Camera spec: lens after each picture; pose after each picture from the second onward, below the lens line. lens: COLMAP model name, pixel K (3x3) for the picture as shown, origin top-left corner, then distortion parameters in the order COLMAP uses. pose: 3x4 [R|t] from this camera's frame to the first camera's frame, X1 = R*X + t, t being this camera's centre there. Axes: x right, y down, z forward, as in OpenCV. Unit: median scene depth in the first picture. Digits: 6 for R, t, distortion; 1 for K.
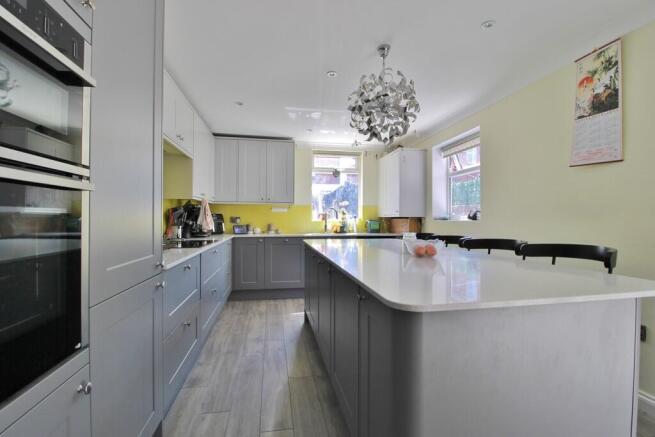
lens RADIAL K [[302.9, 0, 324.0], [0, 302.9, 219.6], [0, 0, 1]] dist [-0.007432, -0.006513]
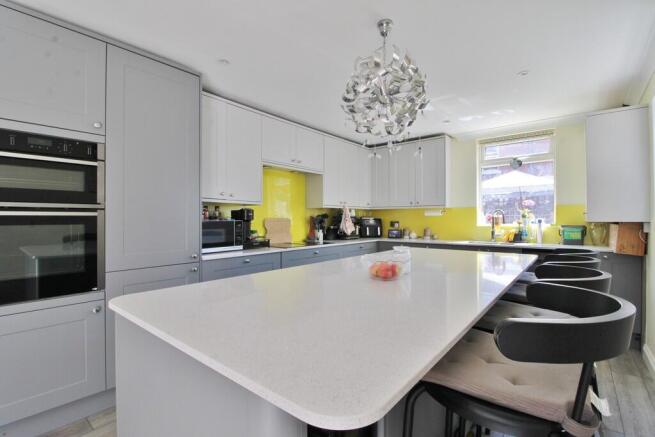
lens RADIAL K [[302.9, 0, 326.4], [0, 302.9, 217.9], [0, 0, 1]] dist [-0.007432, -0.006513]
pose [[0.653640, -0.008261, -0.756761, 0.369054], [0.000414, 0.999944, -0.010558, -0.010618], [0.756806, 0.006587, 0.653607, 0.168474]]
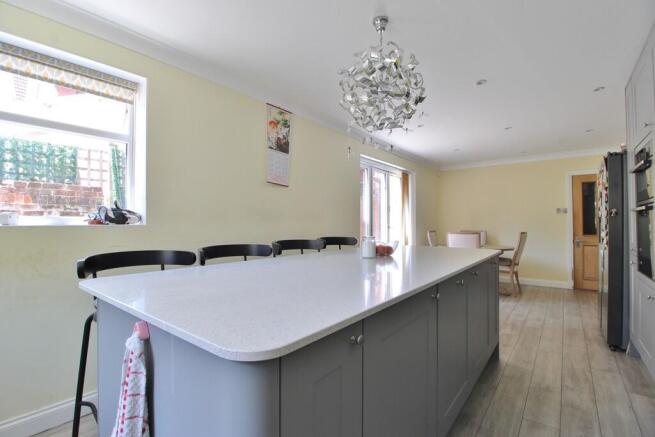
lens RADIAL K [[302.9, 0, 325.5], [0, 302.9, 219.6], [0, 0, 1]] dist [-0.007432, -0.006513]
pose [[-0.666367, 0.005793, 0.745602, -0.171766], [0.006974, 0.999975, -0.001537, -0.005081], [-0.745592, 0.004176, -0.666390, 0.884755]]
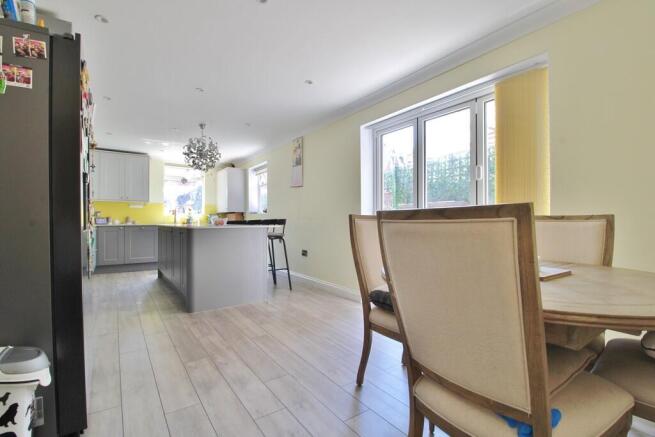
lens RADIAL K [[302.9, 0, 330.1], [0, 302.9, 221.4], [0, 0, 1]] dist [-0.007432, -0.006513]
pose [[0.897631, -0.005233, 0.440717, 0.037800], [0.006928, 0.999974, -0.002237, 0.048257], [-0.440693, 0.005061, 0.897643, -0.627082]]
